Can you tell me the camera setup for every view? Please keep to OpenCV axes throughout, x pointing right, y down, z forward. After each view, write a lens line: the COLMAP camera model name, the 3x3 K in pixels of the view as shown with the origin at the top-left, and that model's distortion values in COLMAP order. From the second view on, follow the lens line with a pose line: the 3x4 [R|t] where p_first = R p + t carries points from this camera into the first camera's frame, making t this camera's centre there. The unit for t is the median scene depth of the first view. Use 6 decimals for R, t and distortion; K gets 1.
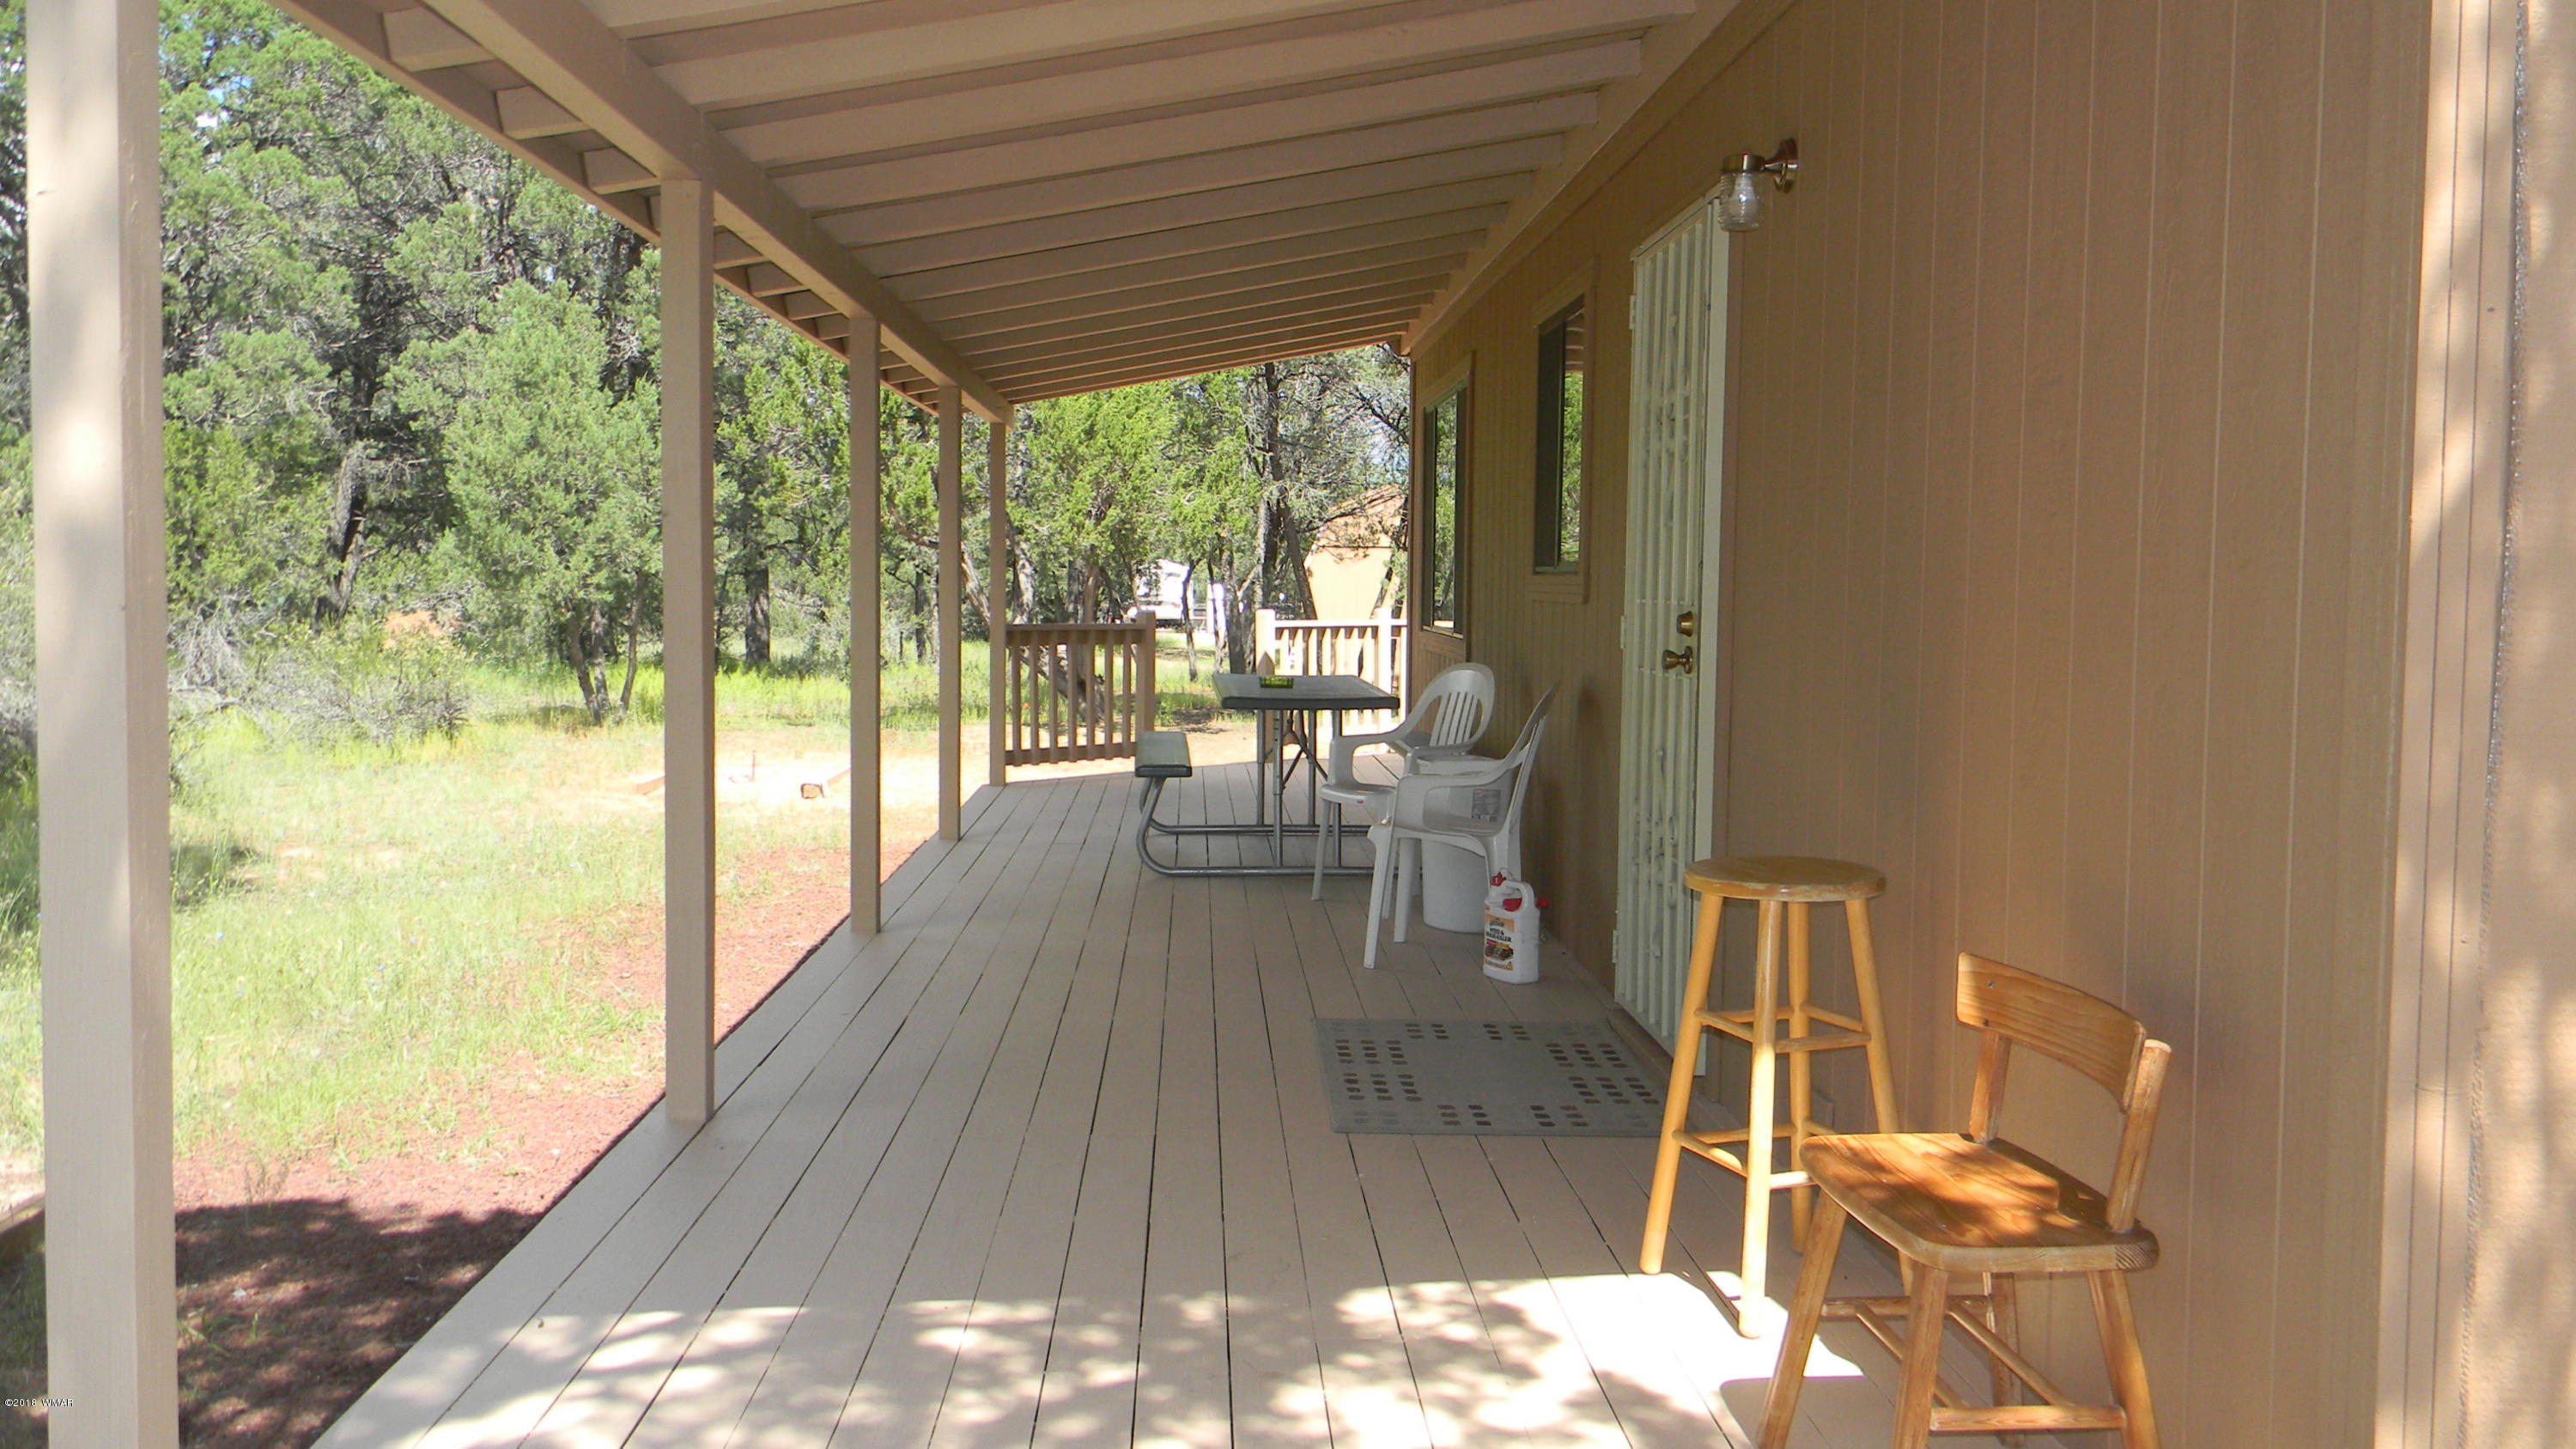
lens RADIAL K [[2076.6, 0, 1290.8], [0, 2076.6, 719.9], [0, 0, 1]] dist [0.014585, -0.014120]
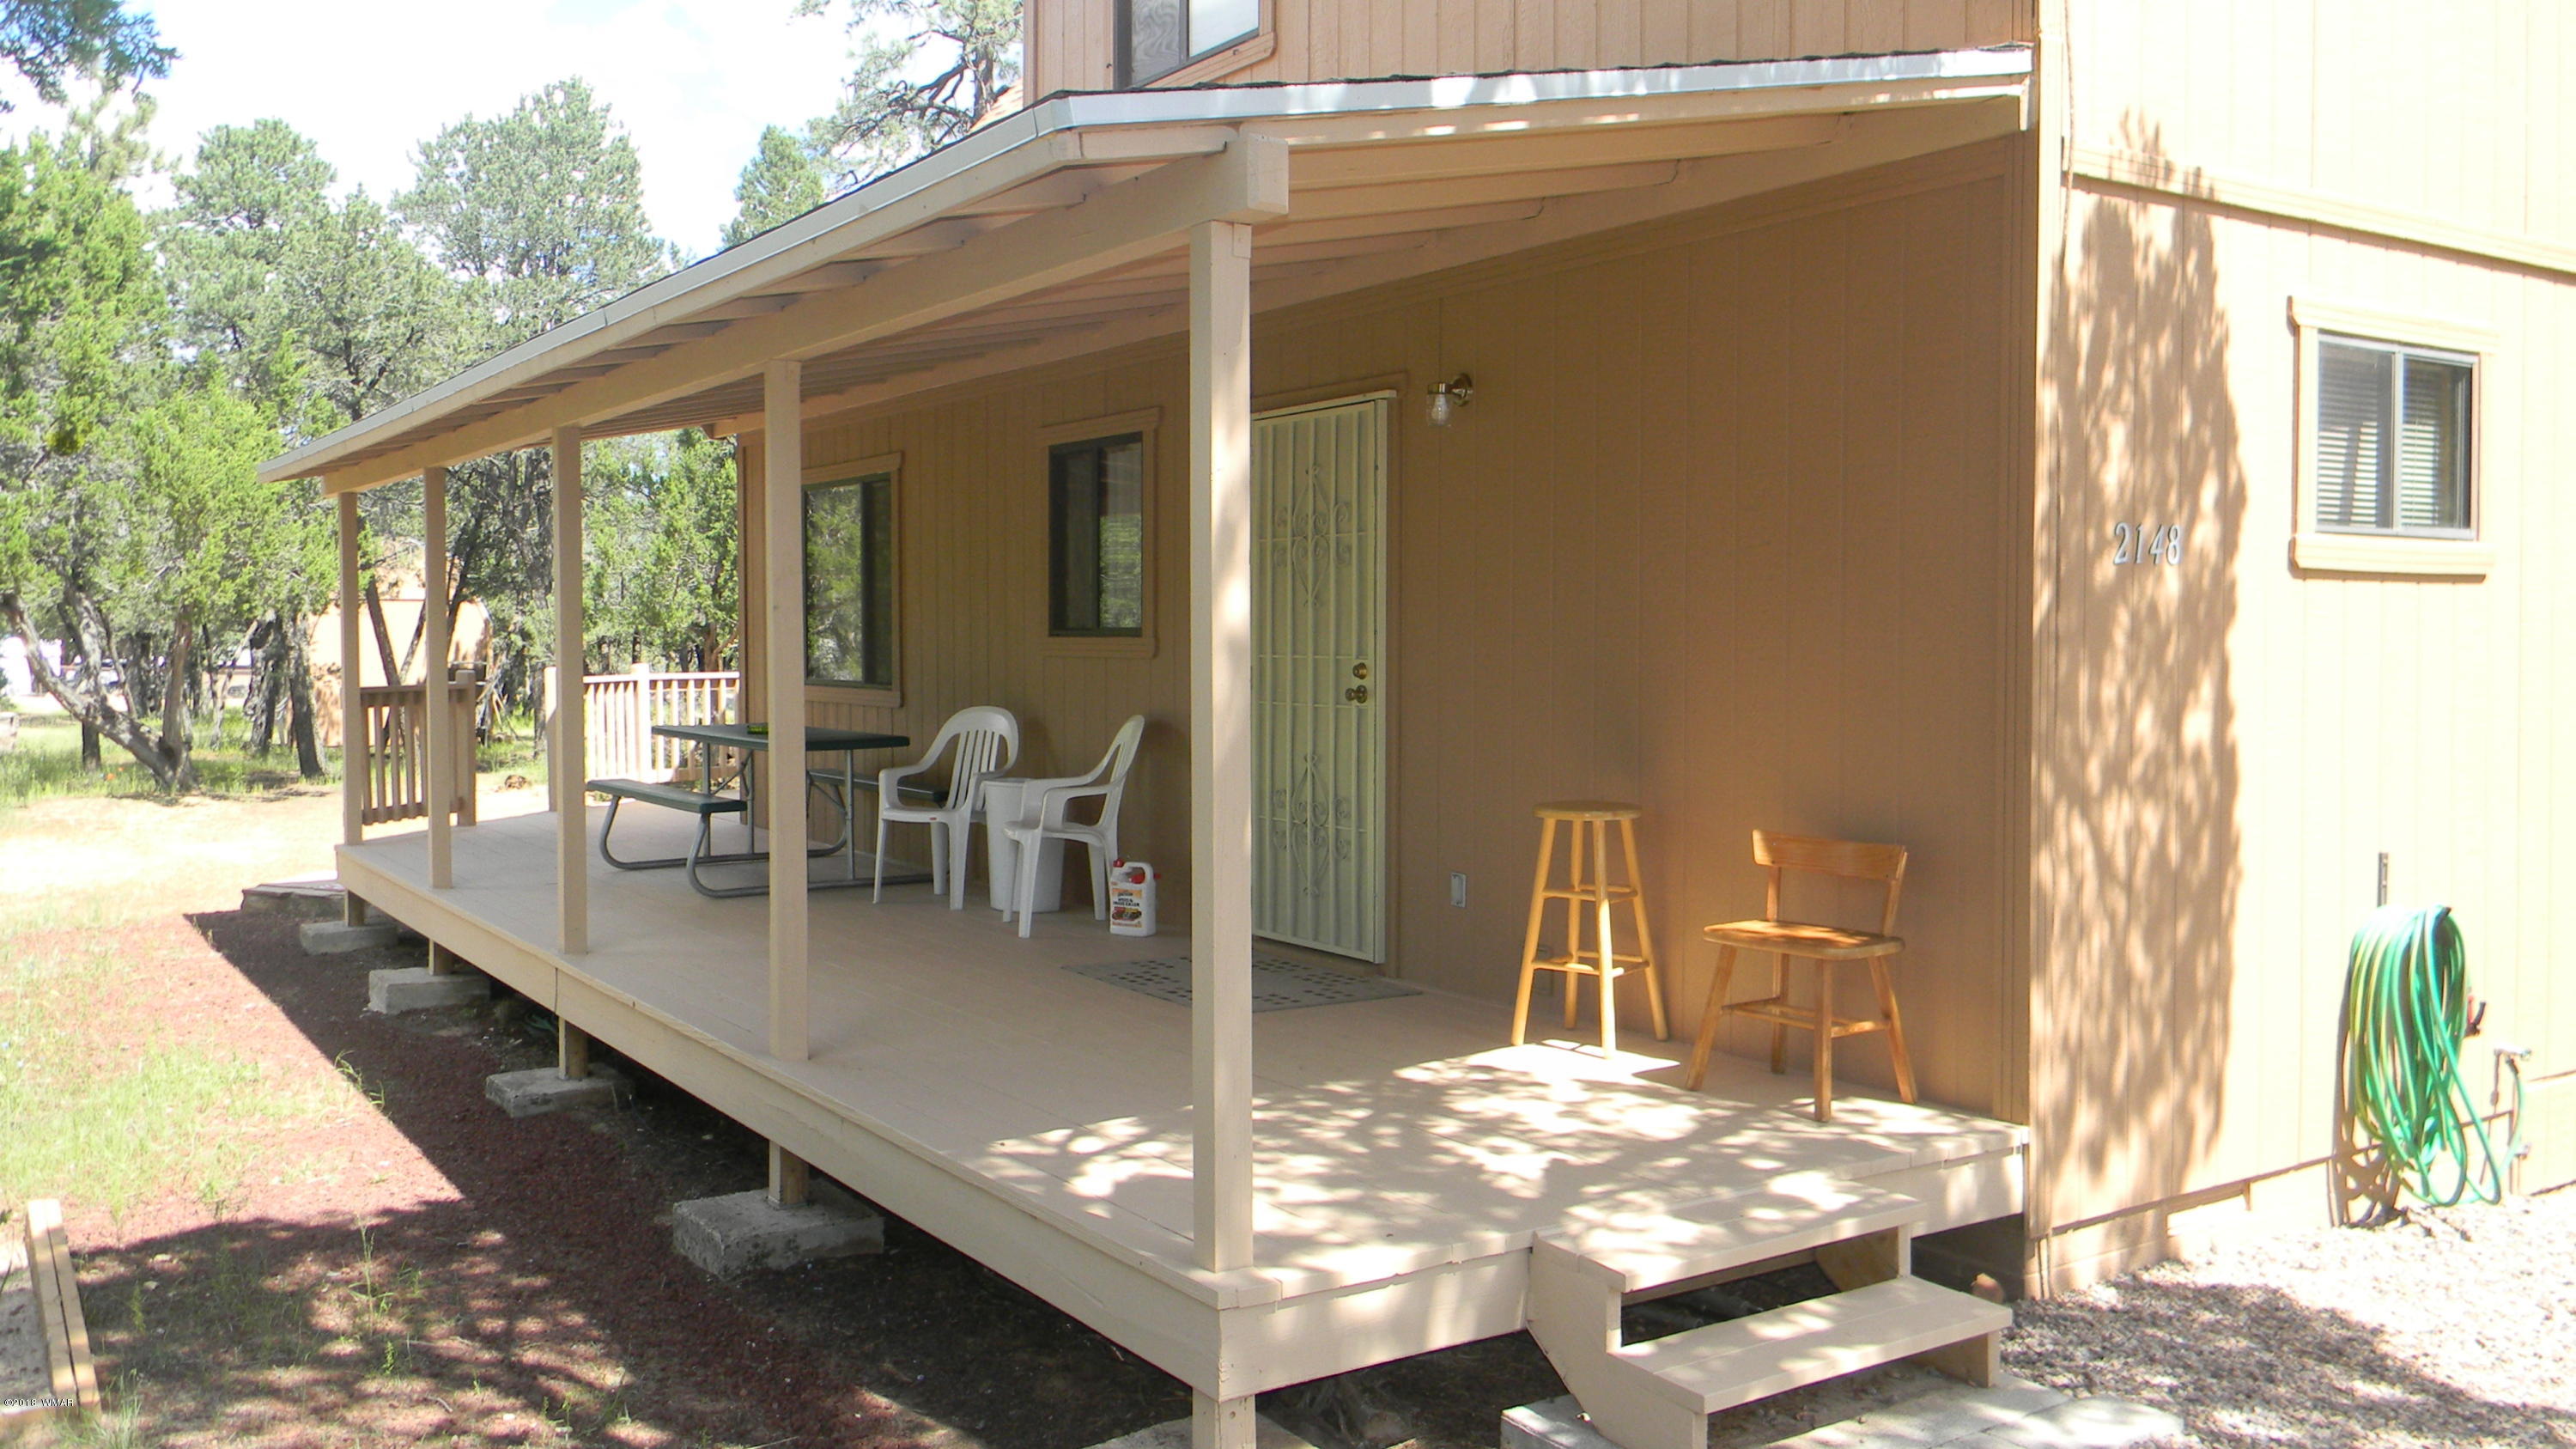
lens RADIAL K [[2076.6, 0, 1285.0], [0, 2076.6, 725.7], [0, 0, 1]] dist [0.014585, -0.014120]
pose [[0.856937, -0.038714, 0.513966, -0.732505], [0.048390, 0.998814, -0.005446, 0.000423], [-0.513145, 0.029538, 0.857793, -0.328490]]
